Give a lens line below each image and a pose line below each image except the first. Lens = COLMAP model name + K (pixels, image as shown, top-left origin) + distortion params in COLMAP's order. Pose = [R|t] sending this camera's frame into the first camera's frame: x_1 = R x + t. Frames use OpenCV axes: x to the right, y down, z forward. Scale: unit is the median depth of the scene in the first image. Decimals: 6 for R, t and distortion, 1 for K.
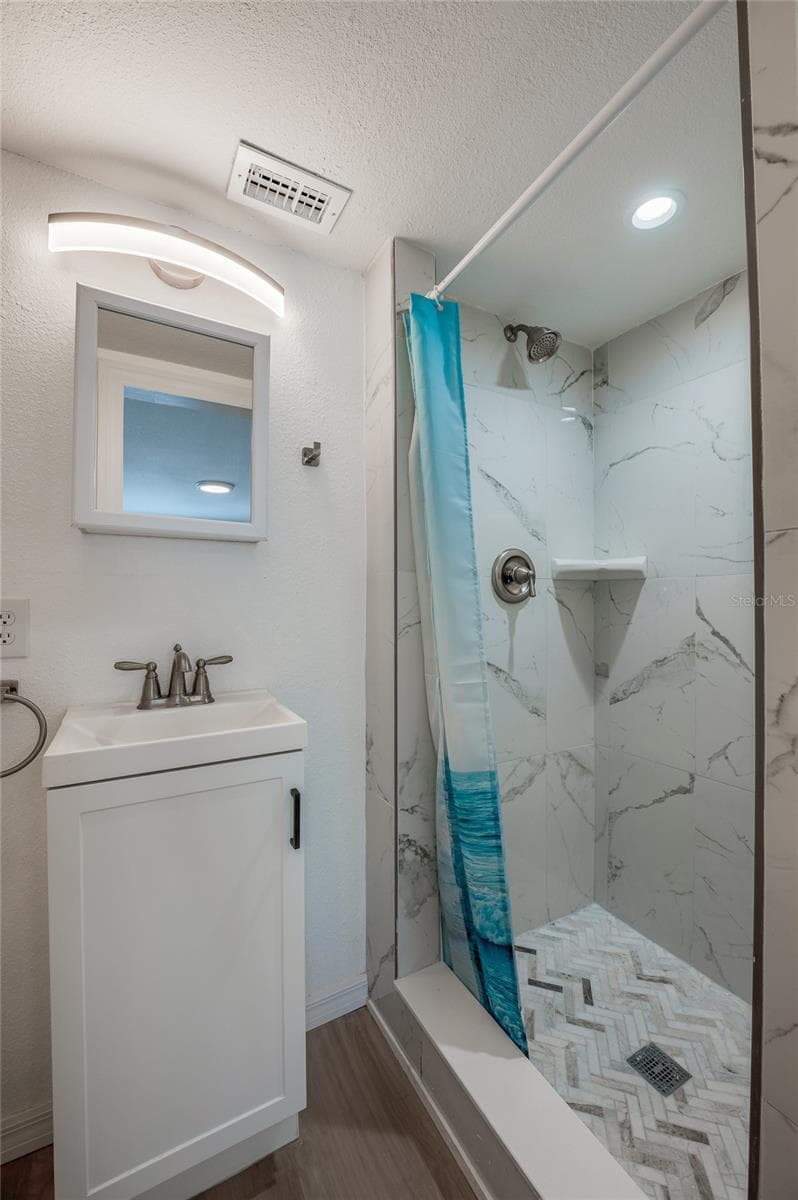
lens RADIAL K [[488.7, 0, 393.5], [0, 488.7, 596.6], [0, 0, 1]] dist [-0.016188, 0.002087]
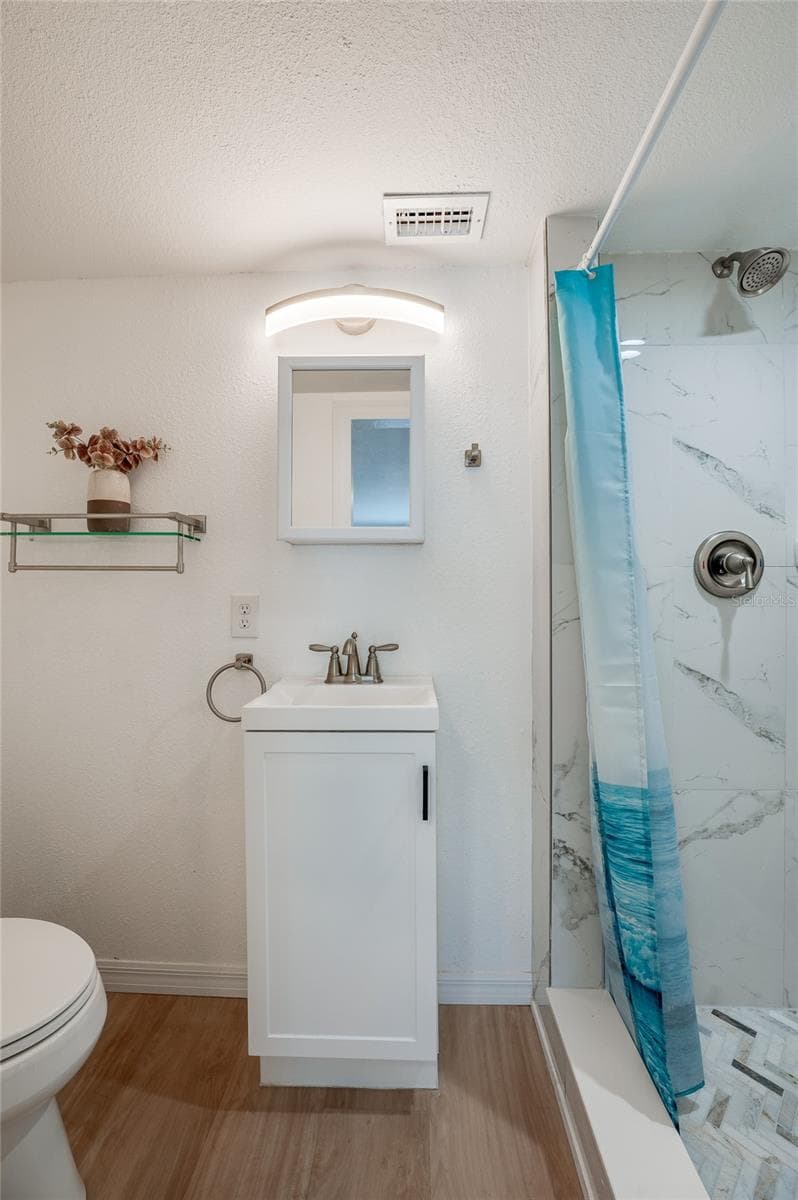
lens RADIAL K [[488.7, 0, 392.1], [0, 488.7, 597.3], [0, 0, 1]] dist [-0.016188, 0.002087]
pose [[0.852374, -0.004832, -0.522910, 0.250540], [0.007198, 0.999971, 0.002493, 0.008298], [0.522883, -0.005889, 0.852384, 0.019575]]
